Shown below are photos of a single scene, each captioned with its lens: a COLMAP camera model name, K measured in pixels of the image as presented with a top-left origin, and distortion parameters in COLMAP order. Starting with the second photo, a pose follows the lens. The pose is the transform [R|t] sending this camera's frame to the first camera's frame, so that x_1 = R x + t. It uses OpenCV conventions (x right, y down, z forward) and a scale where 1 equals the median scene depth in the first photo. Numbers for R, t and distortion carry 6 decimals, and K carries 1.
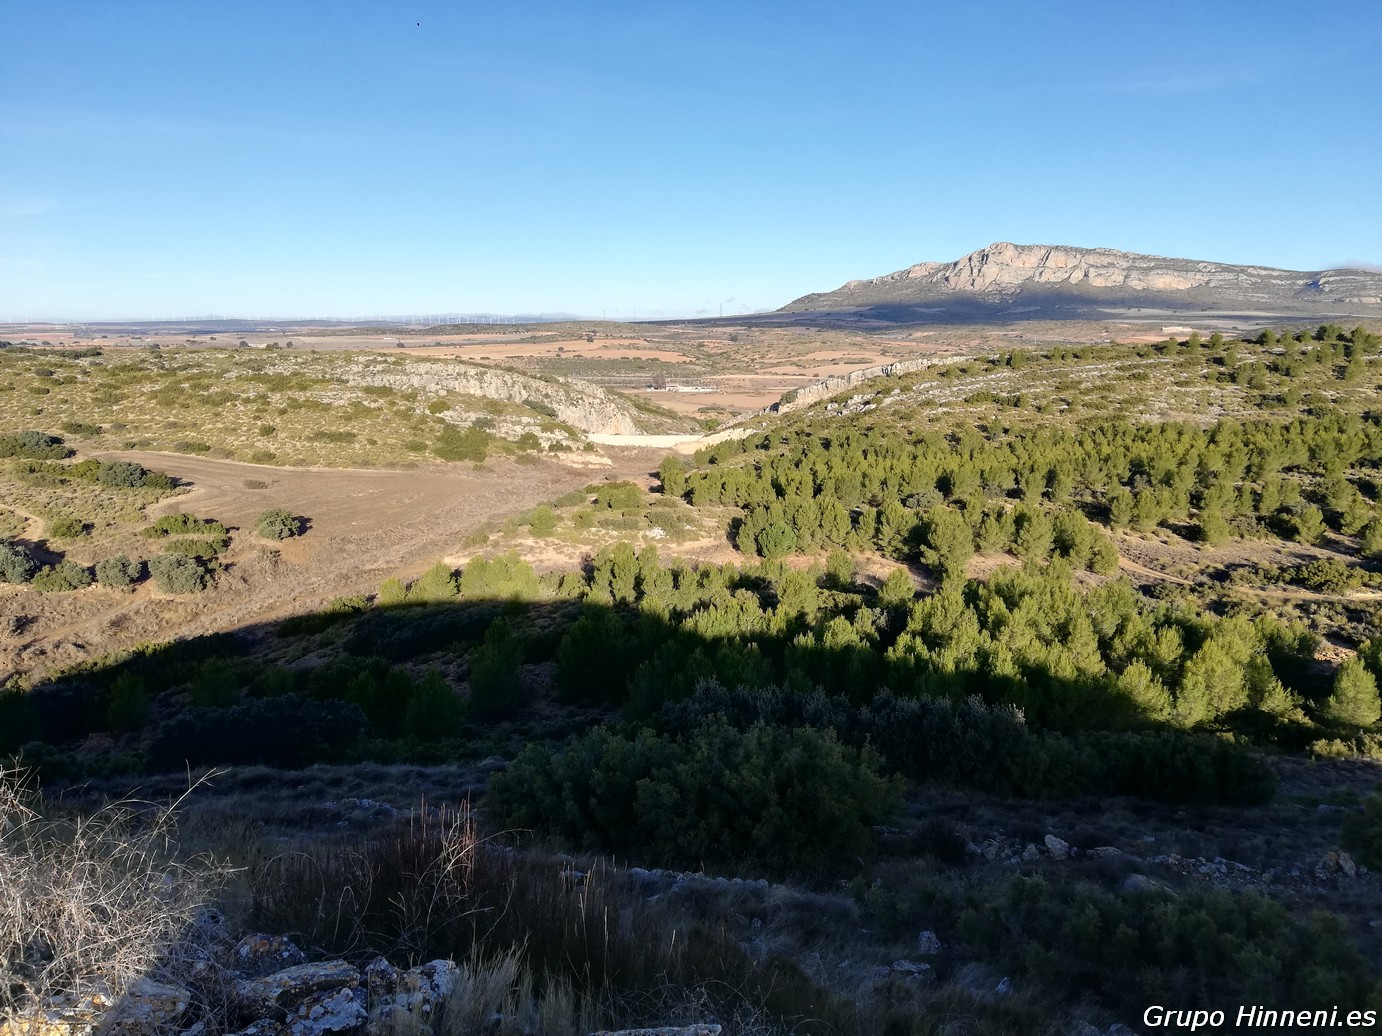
lens RADIAL K [[1043.4, 0, 691.0], [0, 1043.4, 518.0], [0, 0, 1]] dist [0.005595, -0.048811]
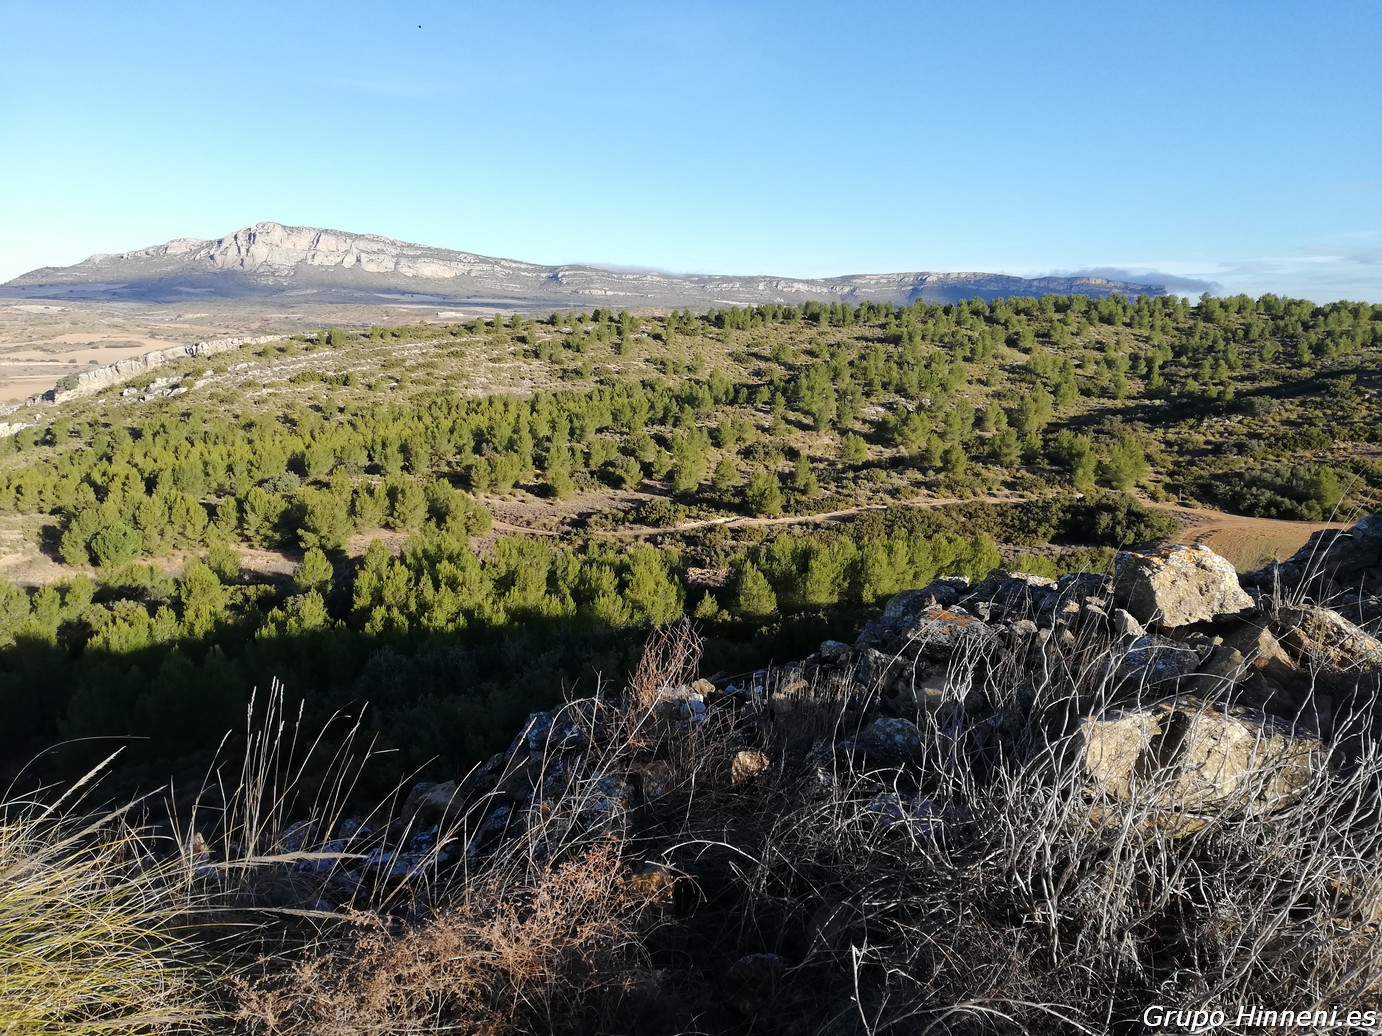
lens RADIAL K [[1043.4, 0, 691.0], [0, 1043.4, 518.0], [0, 0, 1]] dist [0.005595, -0.048811]
pose [[0.755370, -0.104605, 0.646895, -0.101587], [0.100167, 0.994007, 0.043770, 0.008589], [-0.647597, 0.031735, 0.761322, 0.039658]]
